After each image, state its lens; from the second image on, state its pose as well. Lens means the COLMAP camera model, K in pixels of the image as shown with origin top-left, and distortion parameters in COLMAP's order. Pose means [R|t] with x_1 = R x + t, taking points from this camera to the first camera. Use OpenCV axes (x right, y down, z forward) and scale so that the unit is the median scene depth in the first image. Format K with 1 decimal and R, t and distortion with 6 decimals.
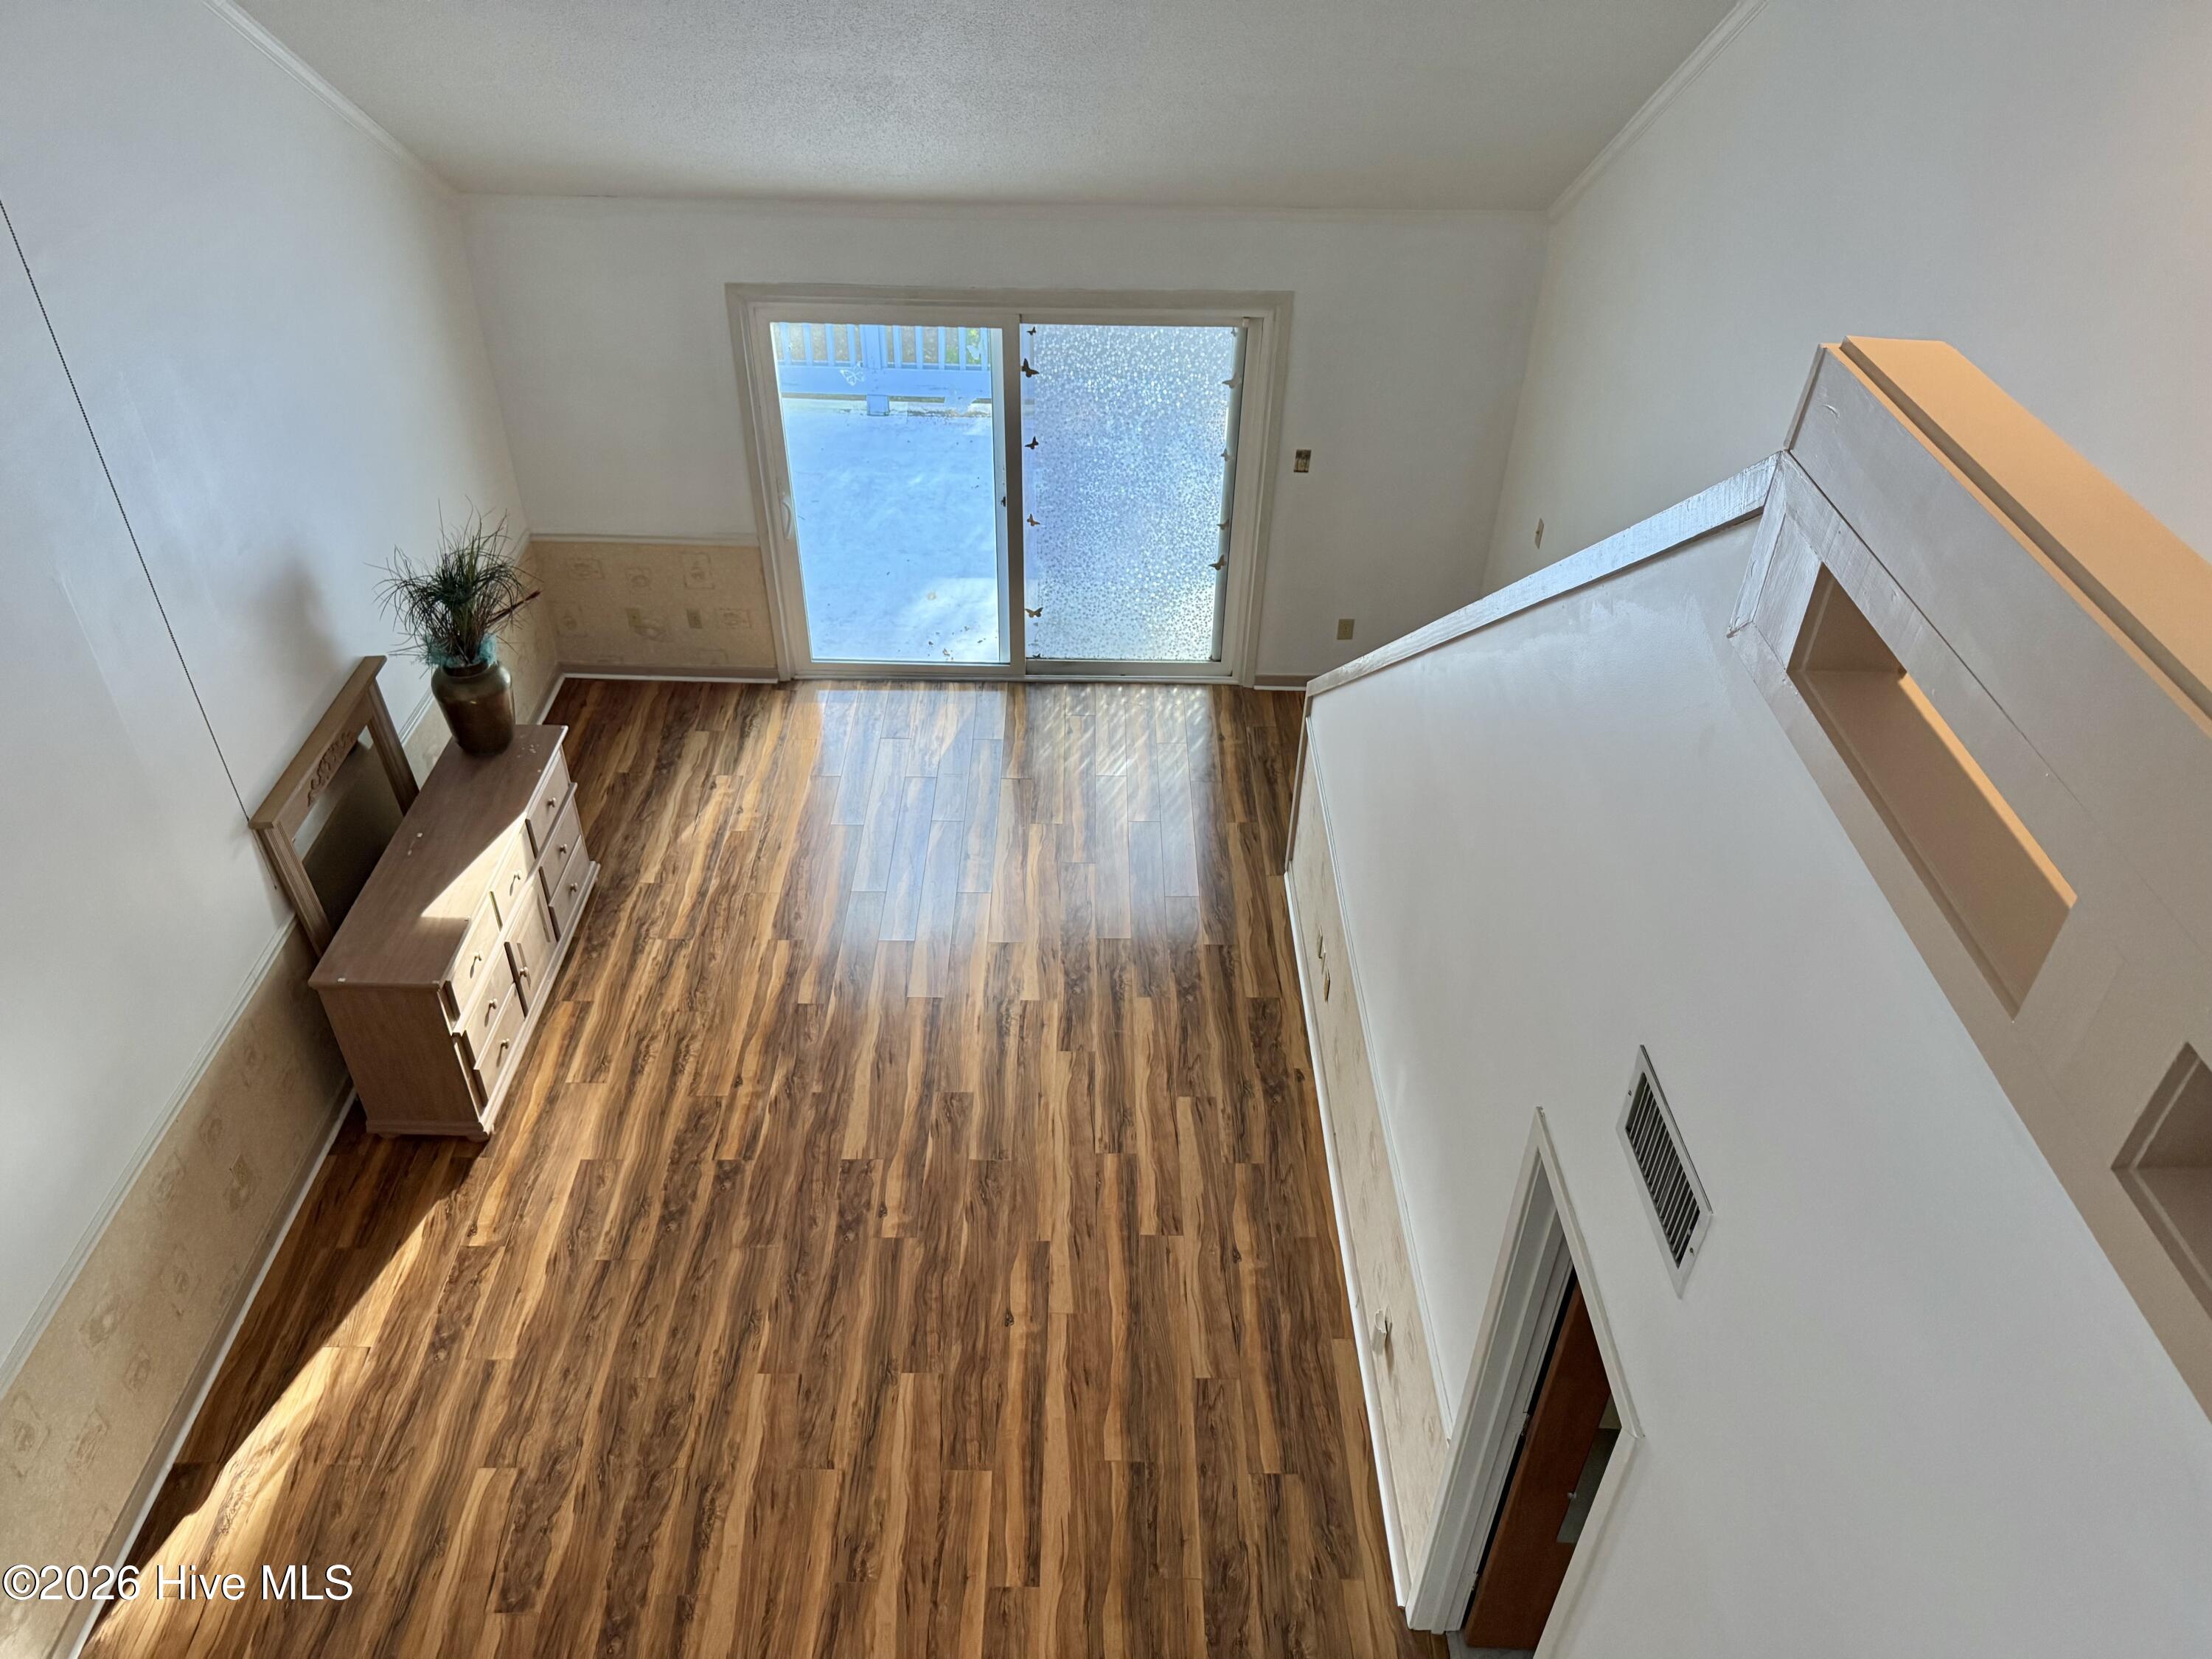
lens RADIAL K [[1543.5, 0, 1097.4], [0, 1543.5, 846.5], [0, 0, 1]] dist [0.065212, -0.076942]
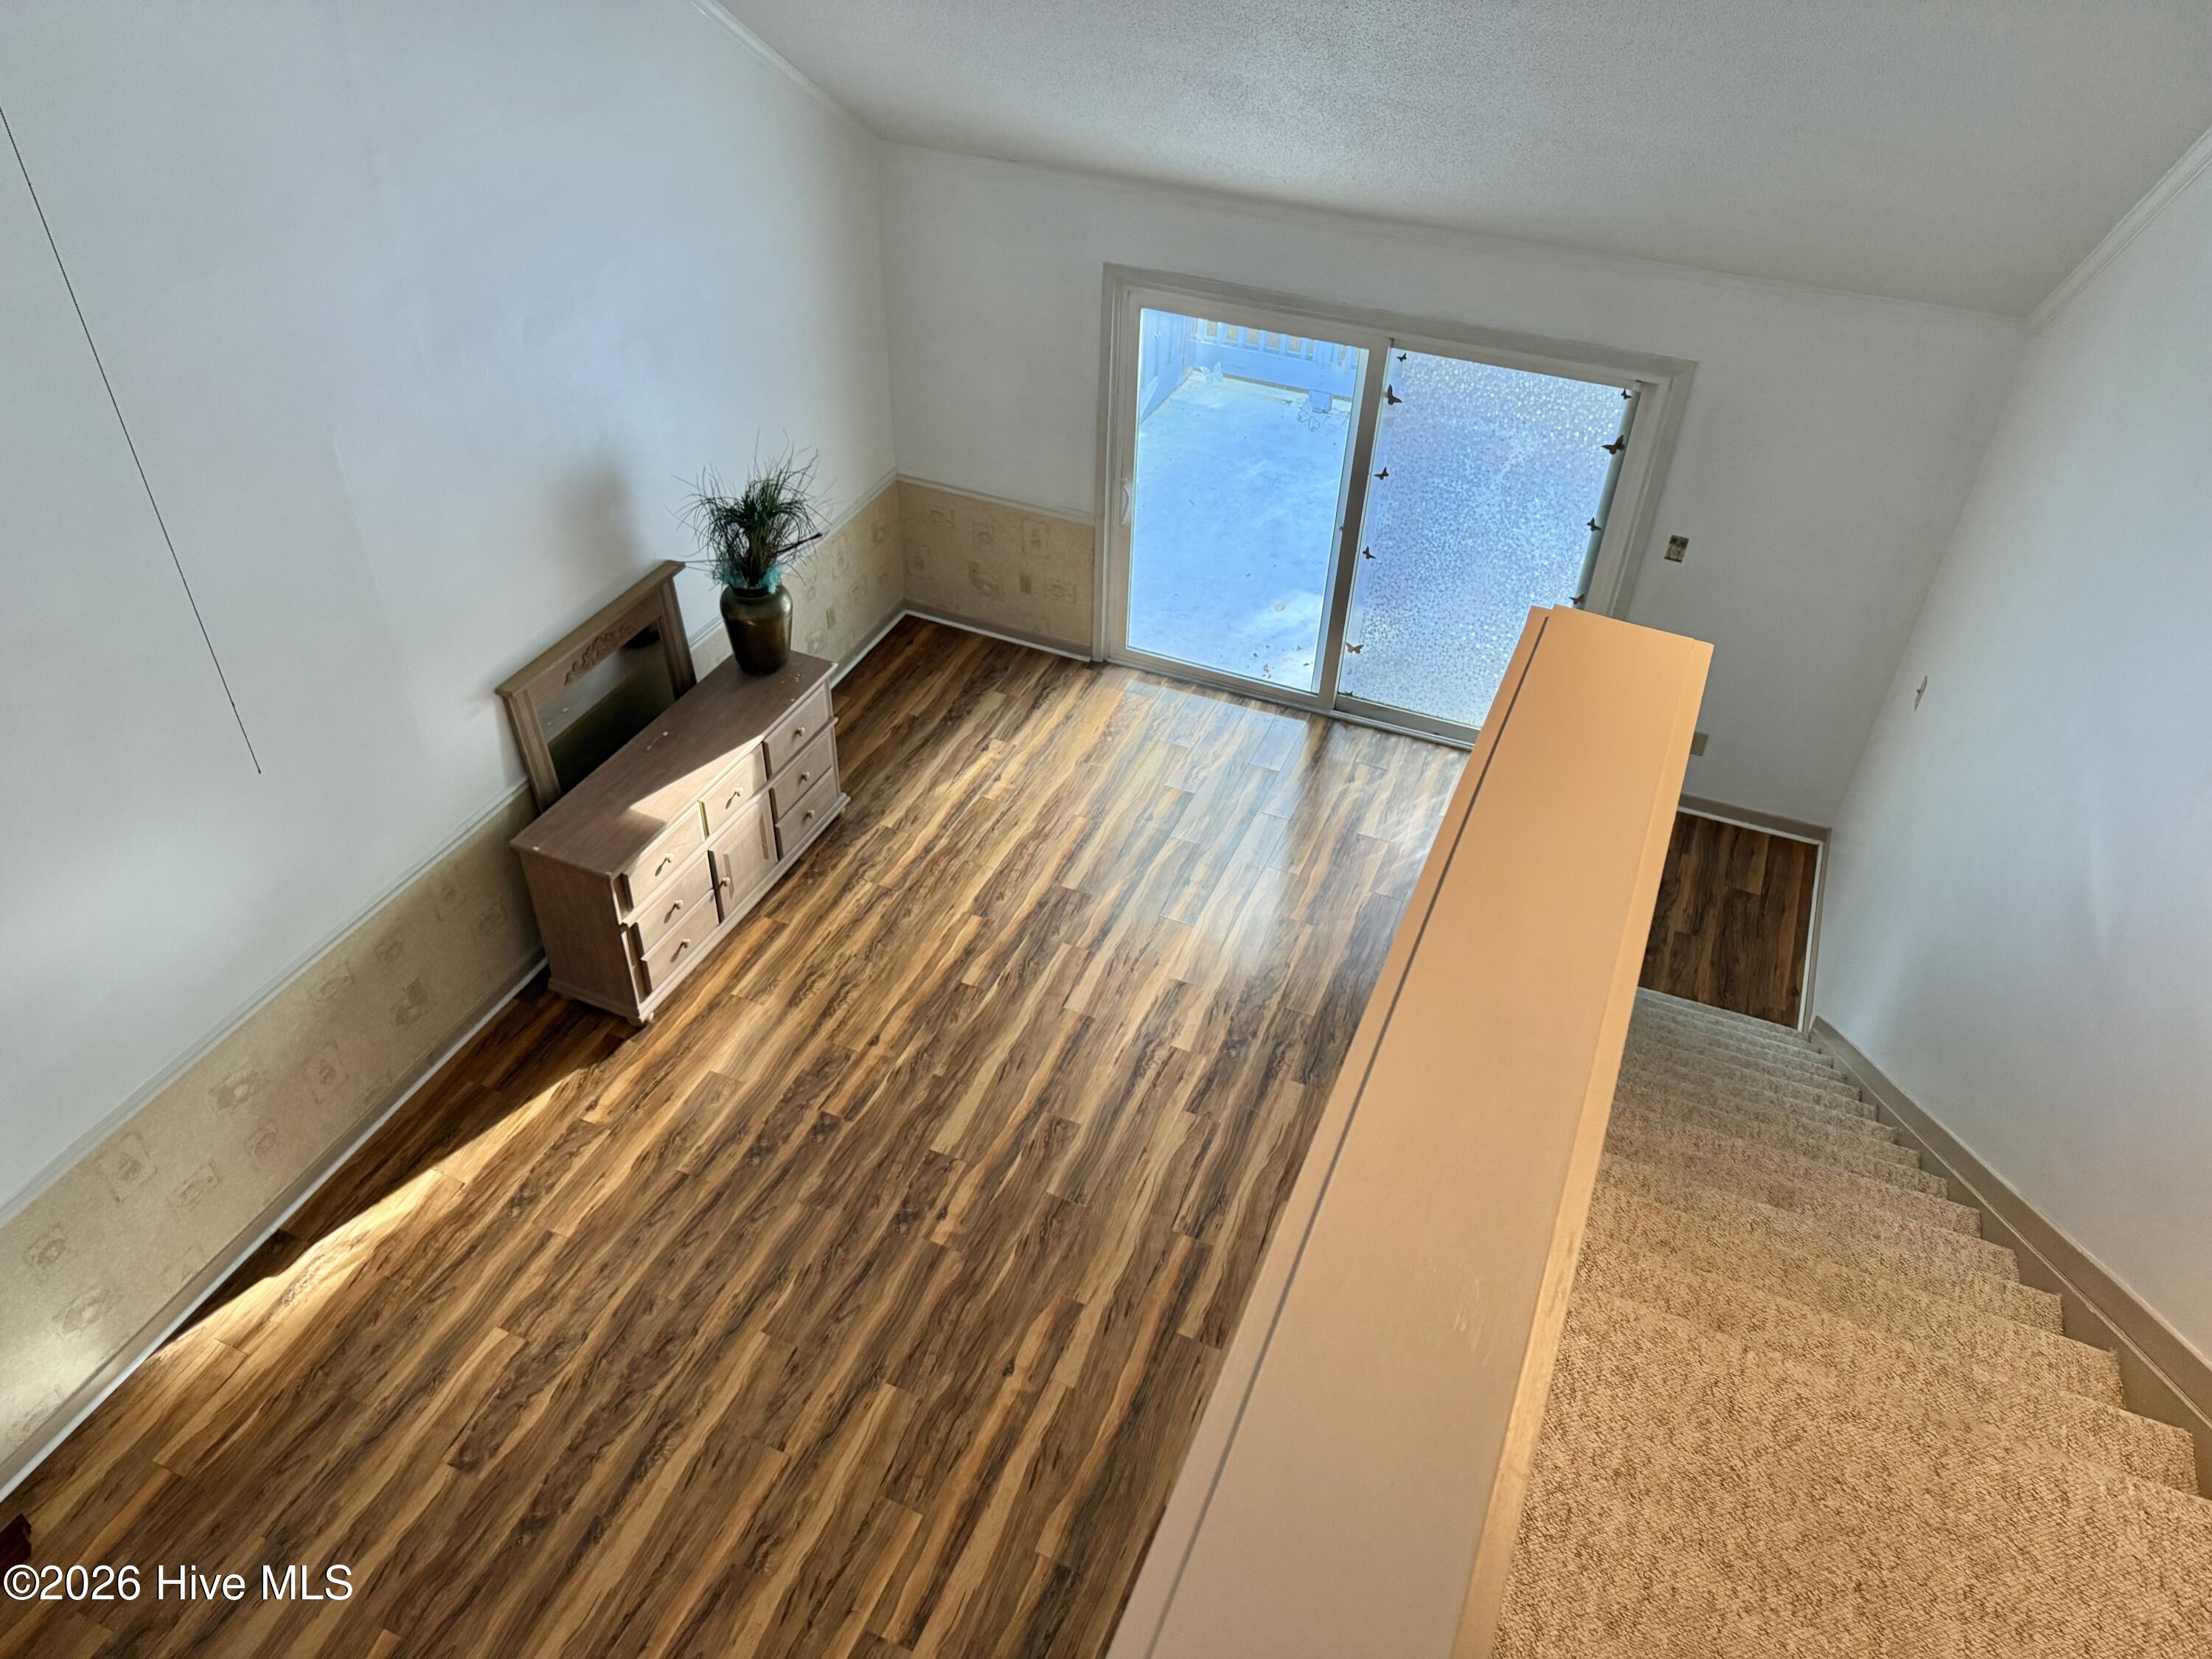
lens RADIAL K [[1543.5, 0, 1097.0], [0, 1543.5, 829.8], [0, 0, 1]] dist [0.065212, -0.076942]
pose [[0.919144, 0.253304, -0.301680, 0.177379], [-0.251560, 0.966780, 0.045312, -0.066647], [0.303136, 0.034243, 0.952332, 0.080057]]
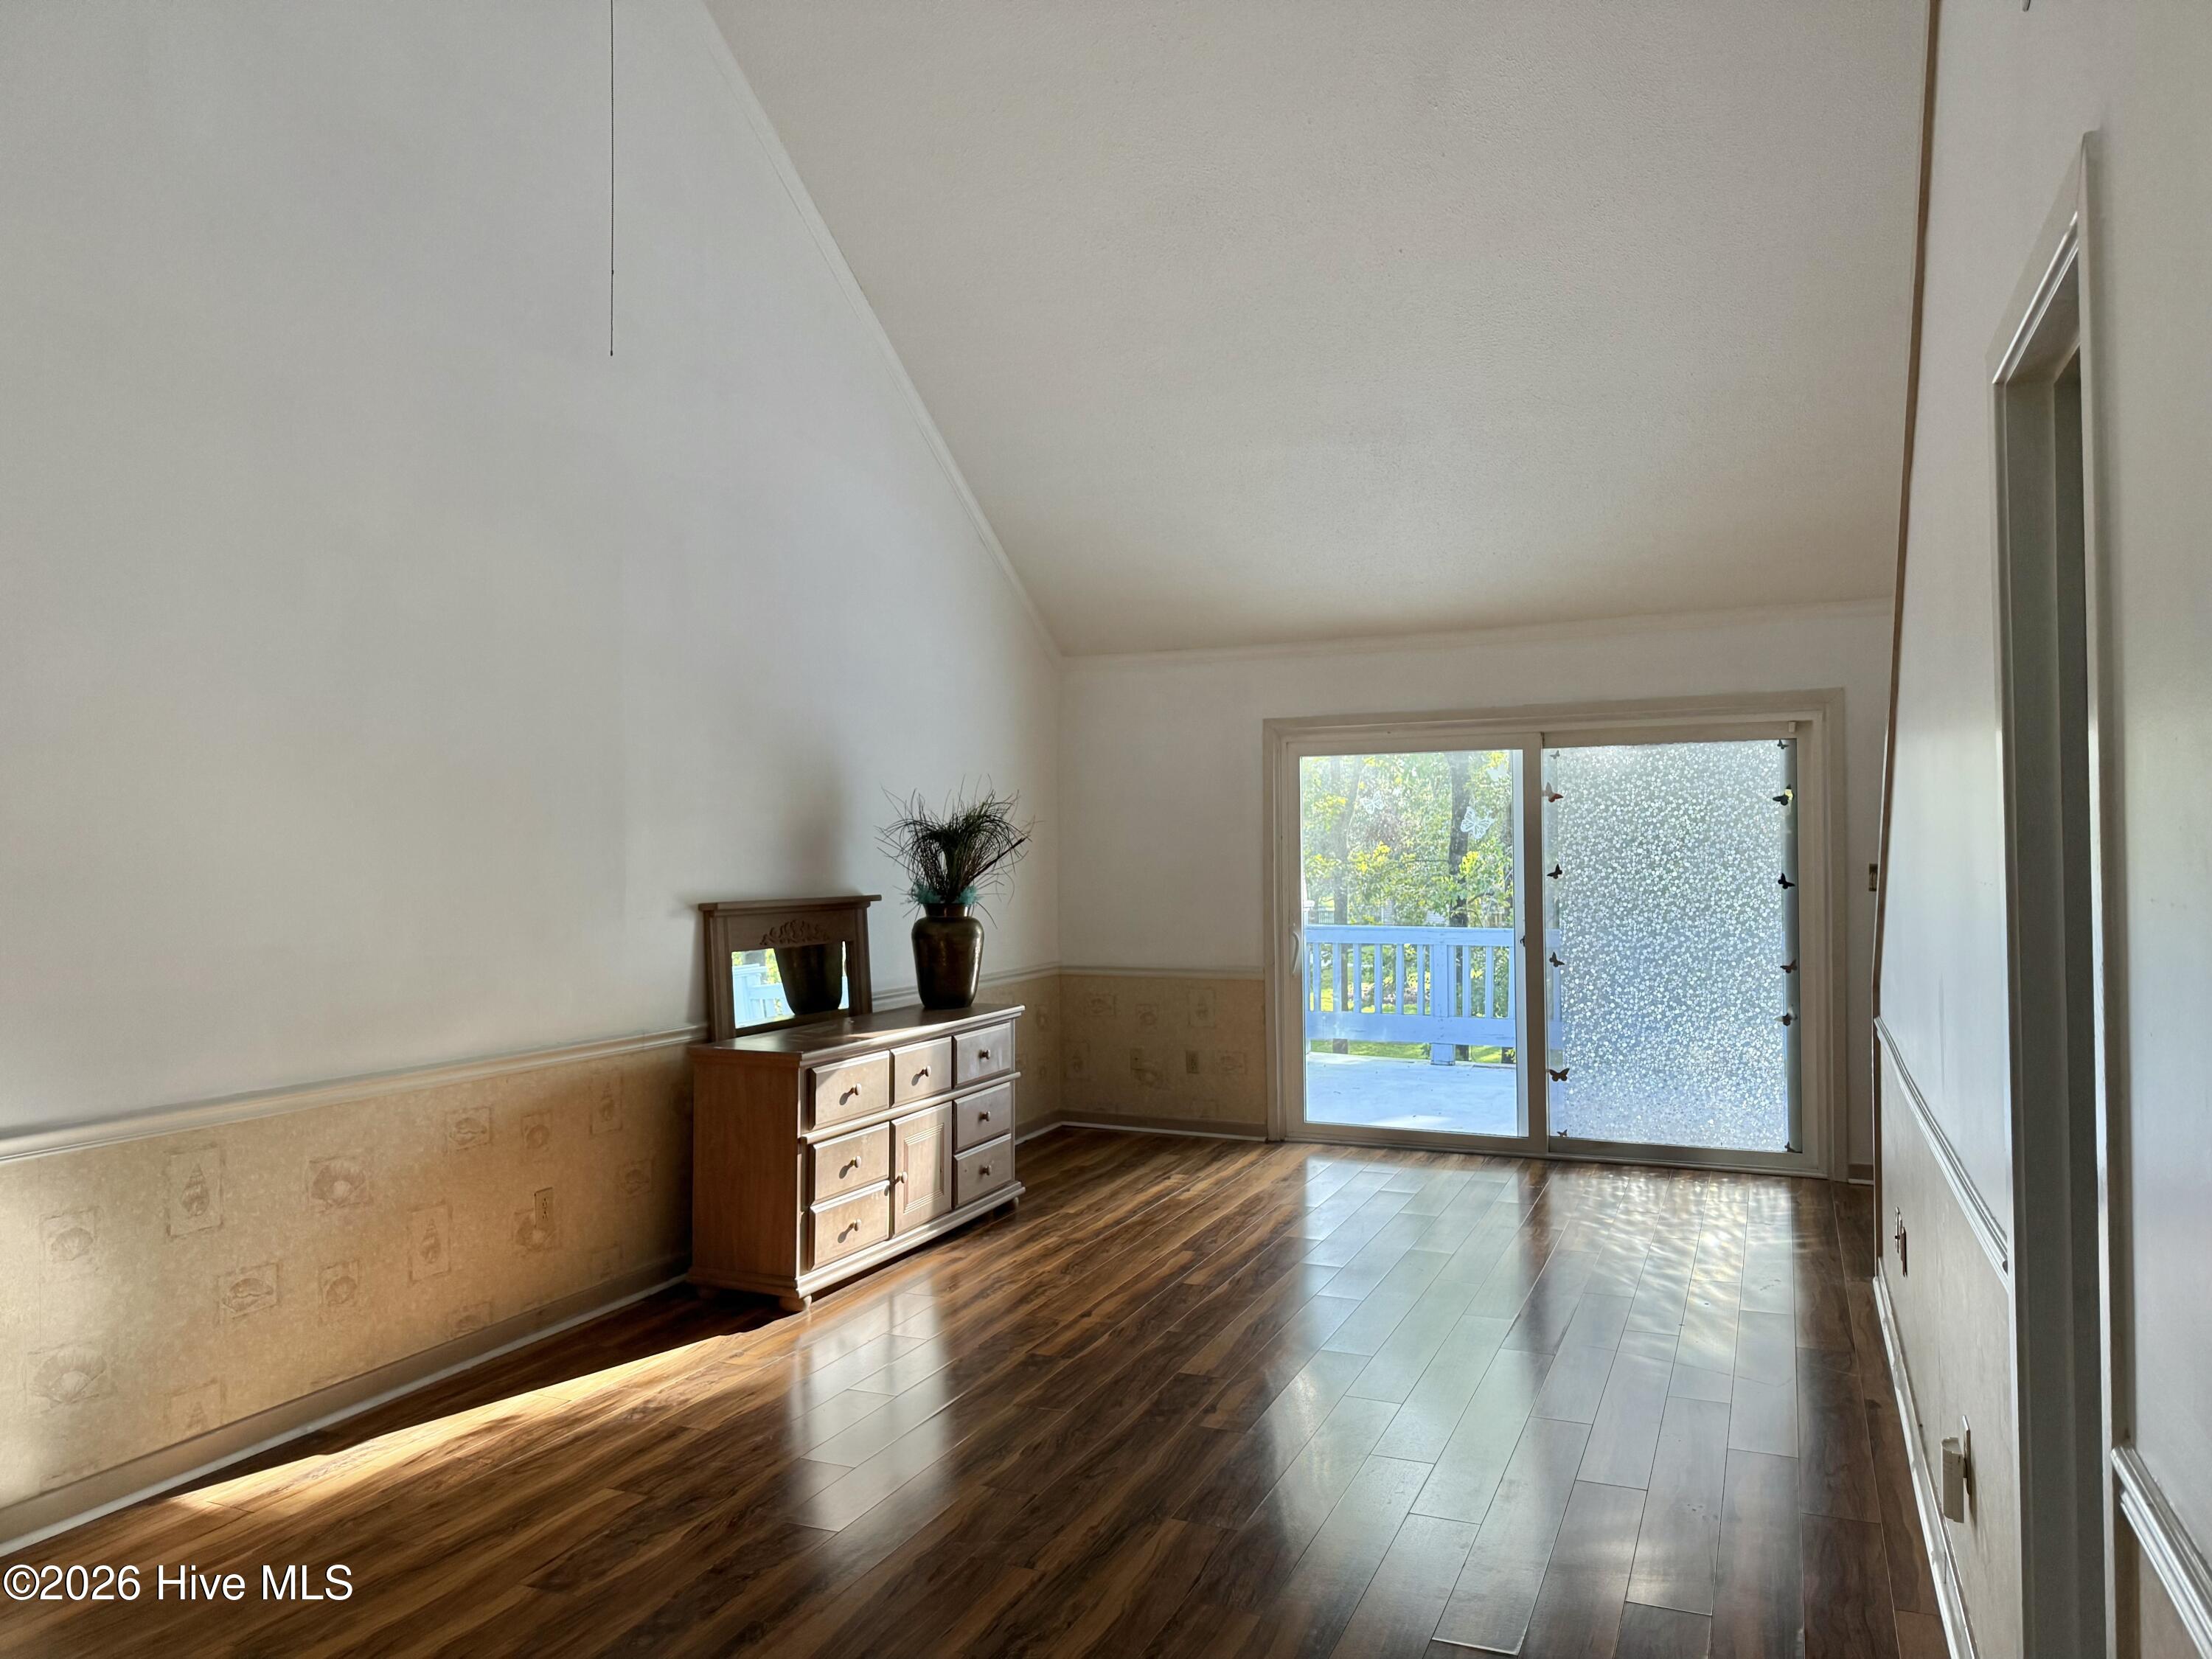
lens RADIAL K [[1543.5, 0, 1104.6], [0, 1543.5, 837.6], [0, 0, 1]] dist [0.065212, -0.076942]
pose [[0.917937, -0.027744, -0.395755, 0.105032], [-0.227531, 0.780370, -0.582454, 0.439266], [0.324995, 0.624703, 0.710017, 0.287776]]
